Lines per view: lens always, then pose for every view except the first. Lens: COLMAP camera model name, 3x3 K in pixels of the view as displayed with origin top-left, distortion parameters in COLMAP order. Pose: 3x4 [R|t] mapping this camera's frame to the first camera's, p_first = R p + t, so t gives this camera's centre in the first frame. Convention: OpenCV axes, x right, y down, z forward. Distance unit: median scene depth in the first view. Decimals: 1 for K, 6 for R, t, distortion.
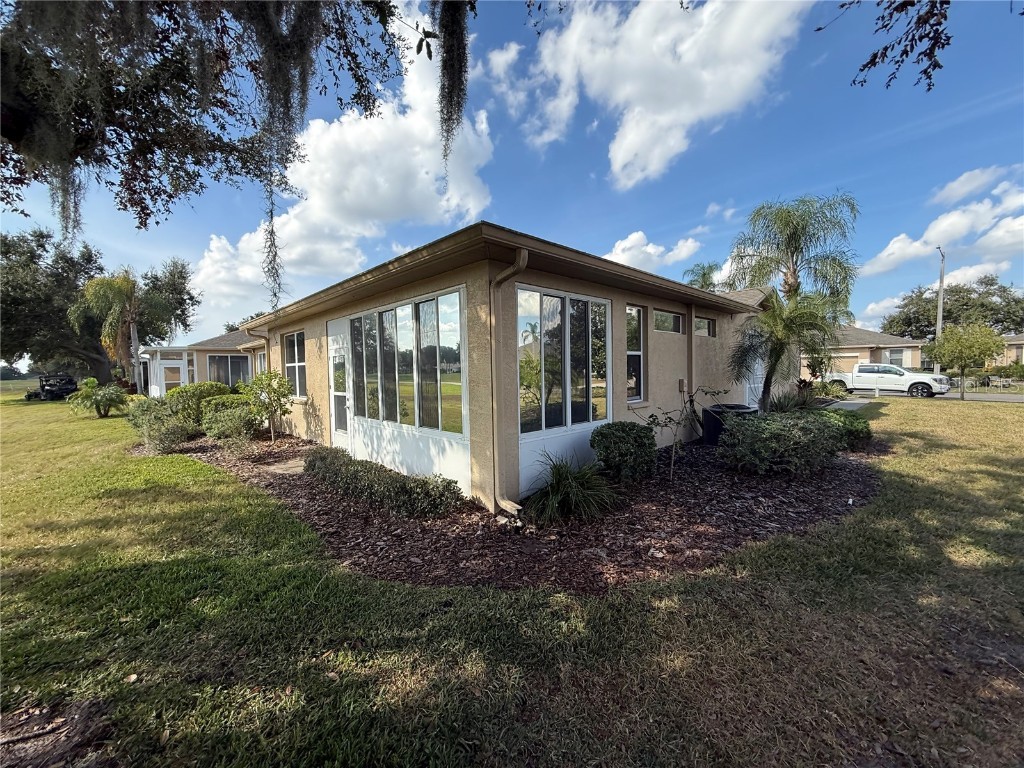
lens RADIAL K [[410.0, 0, 535.2], [0, 410.0, 387.9], [0, 0, 1]] dist [-0.000212, -0.001670]
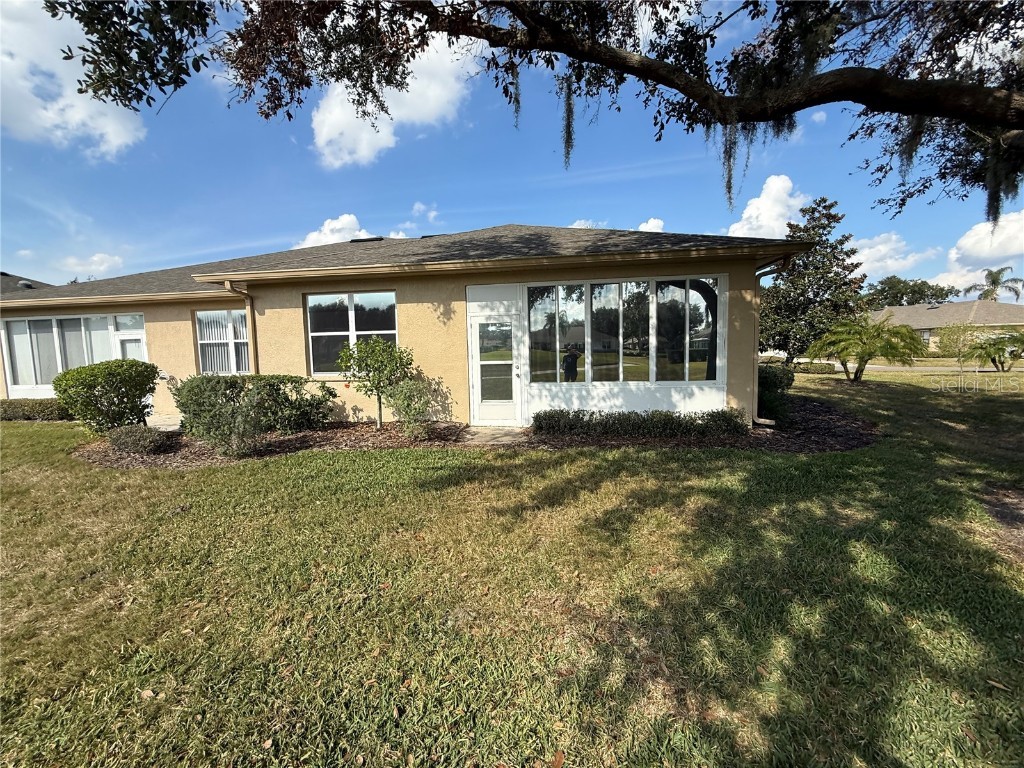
lens RADIAL K [[410.0, 0, 473.9], [0, 410.0, 386.4], [0, 0, 1]] dist [-0.000212, -0.001670]
pose [[0.784875, -0.056149, 0.617105, -0.155861], [0.039854, 0.998398, 0.040152, 0.004106], [-0.618371, -0.006920, 0.785855, 0.037969]]
